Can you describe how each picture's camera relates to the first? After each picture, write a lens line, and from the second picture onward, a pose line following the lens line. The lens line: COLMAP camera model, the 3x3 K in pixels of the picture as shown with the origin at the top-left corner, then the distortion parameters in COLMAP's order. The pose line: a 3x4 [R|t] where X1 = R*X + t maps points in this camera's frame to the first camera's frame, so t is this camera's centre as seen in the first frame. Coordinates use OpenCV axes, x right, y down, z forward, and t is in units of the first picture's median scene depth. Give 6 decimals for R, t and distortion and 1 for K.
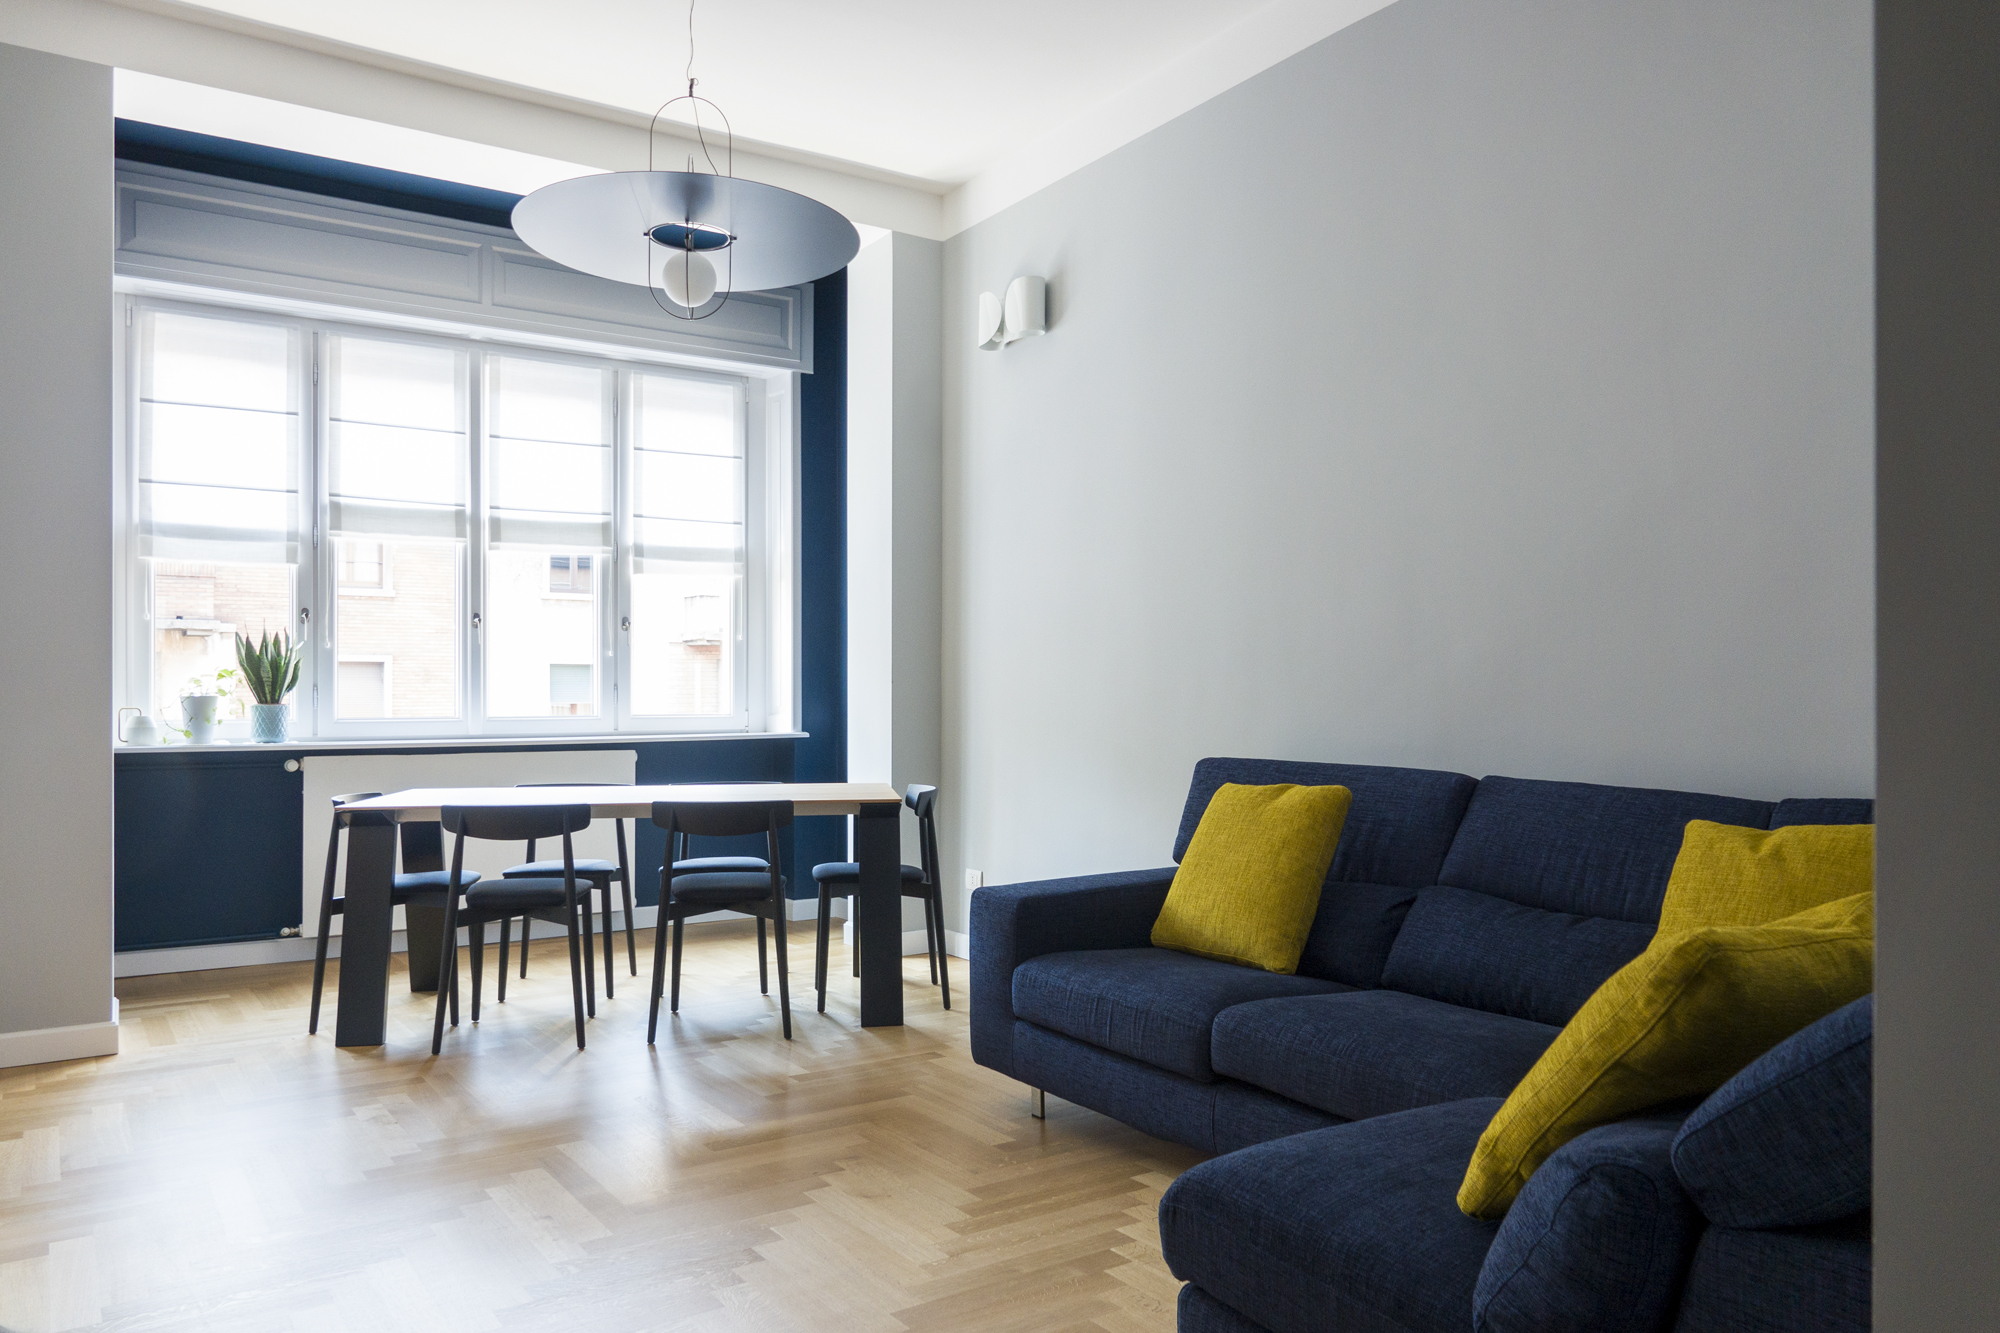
lens RADIAL K [[1418.6, 0, 999.8], [0, 1418.6, 696.0], [0, 0, 1]] dist [-0.001688, 0.000981]
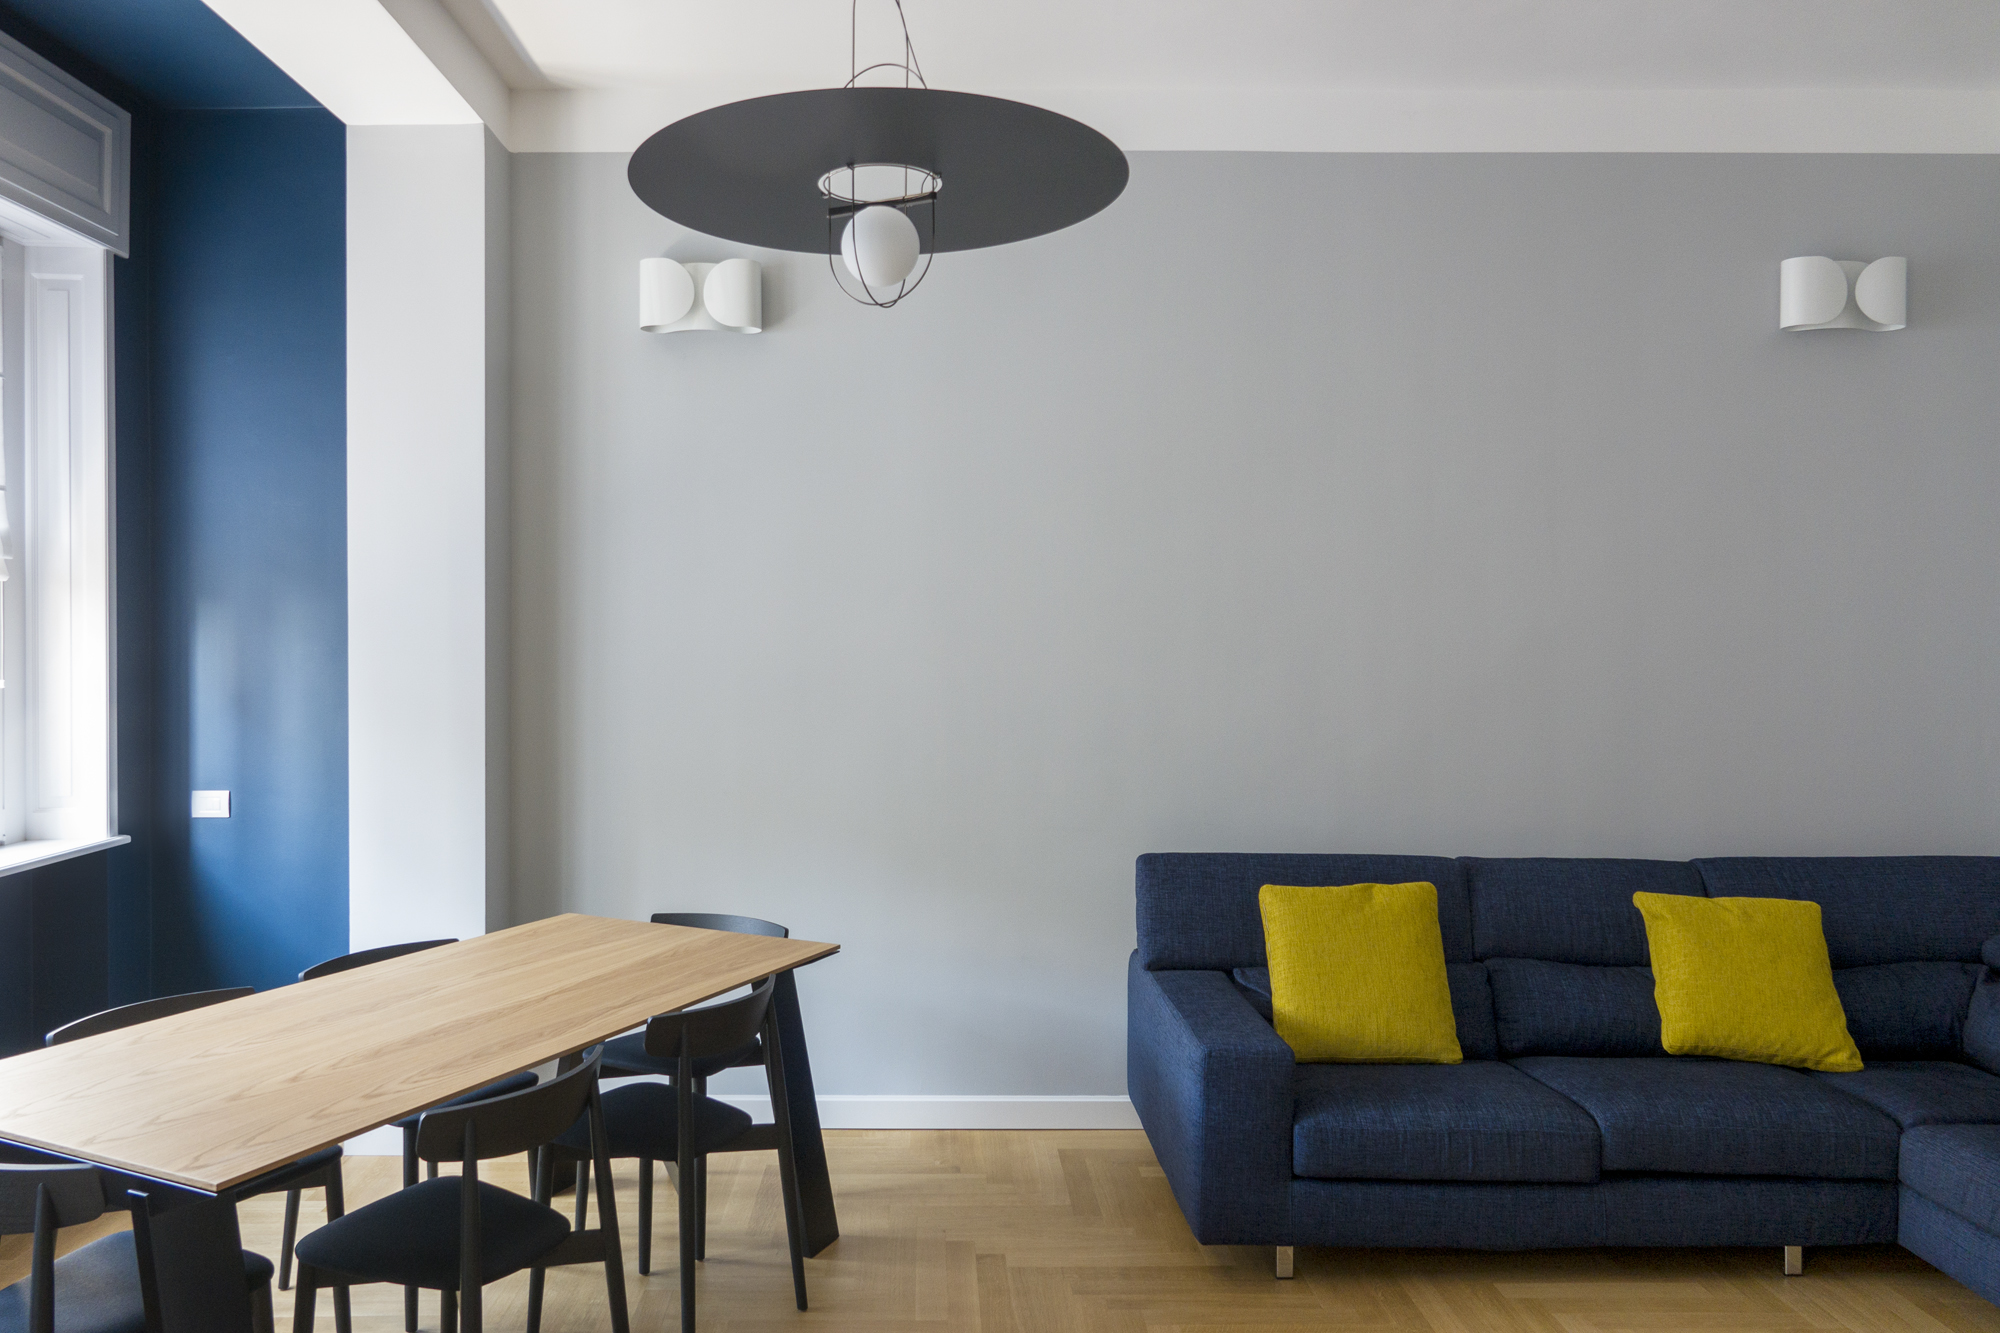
lens RADIAL K [[1440.7, 0, 954.1], [0, 1440.7, 660.3], [0, 0, 1]] dist [-0.001125, 0.010737]
pose [[0.558378, -0.004938, 0.829572, -0.479713], [-0.007188, 0.999916, 0.010790, -0.063361], [-0.829556, -0.011988, 0.558295, 0.362358]]
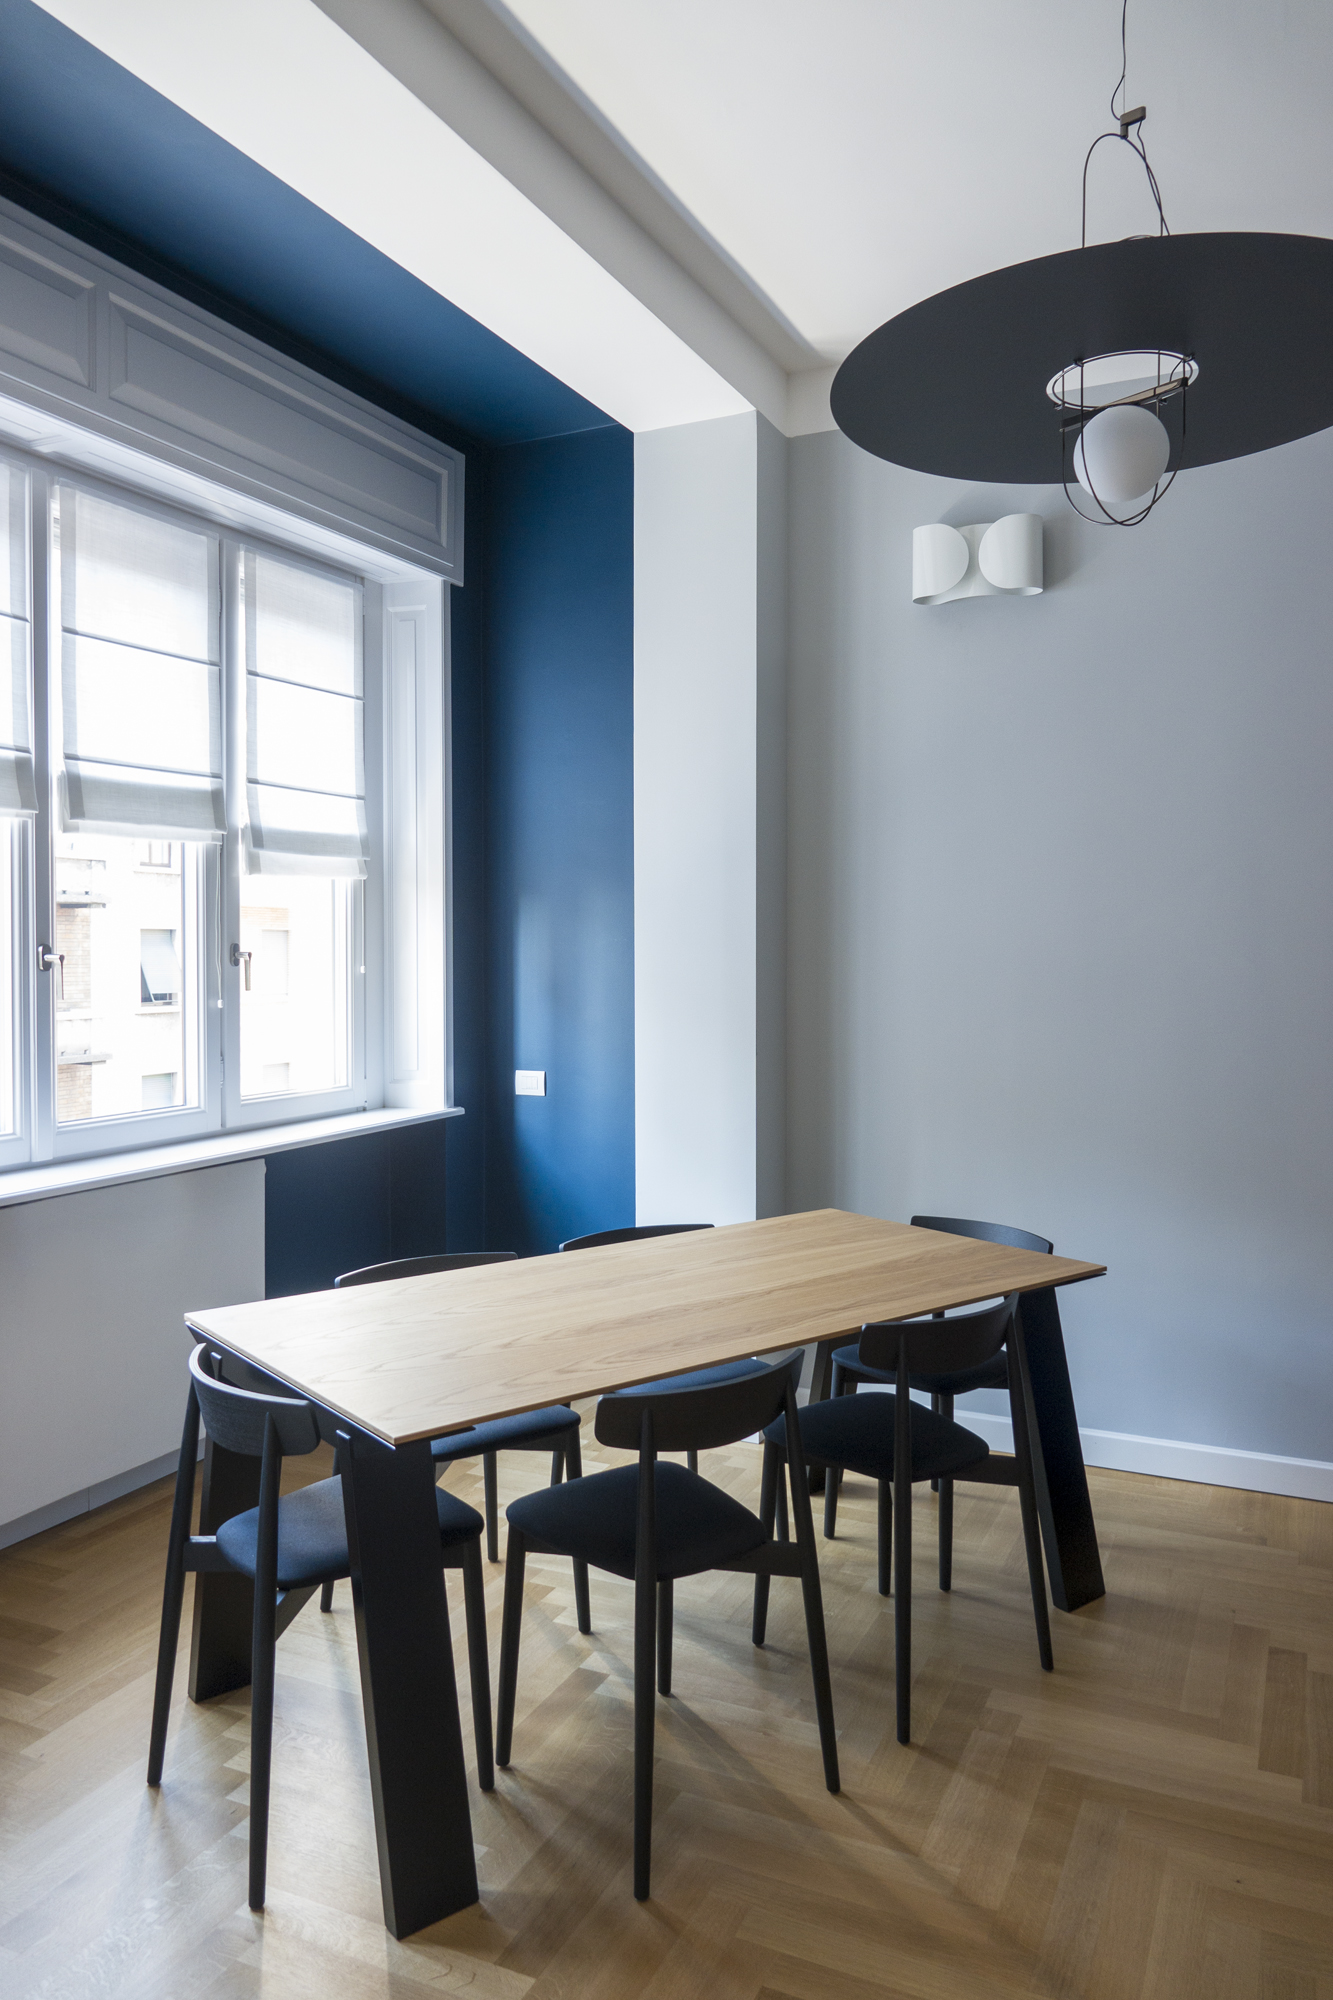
lens RADIAL K [[1440.7, 0, 667.4], [0, 1440.7, 975.4], [0, 0, 1]] dist [-0.001125, 0.010737]
pose [[0.860702, -0.004440, 0.509089, -0.424679], [-0.007213, 0.999755, 0.020913, -0.056442], [-0.509058, -0.021672, 0.860460, 0.361917]]
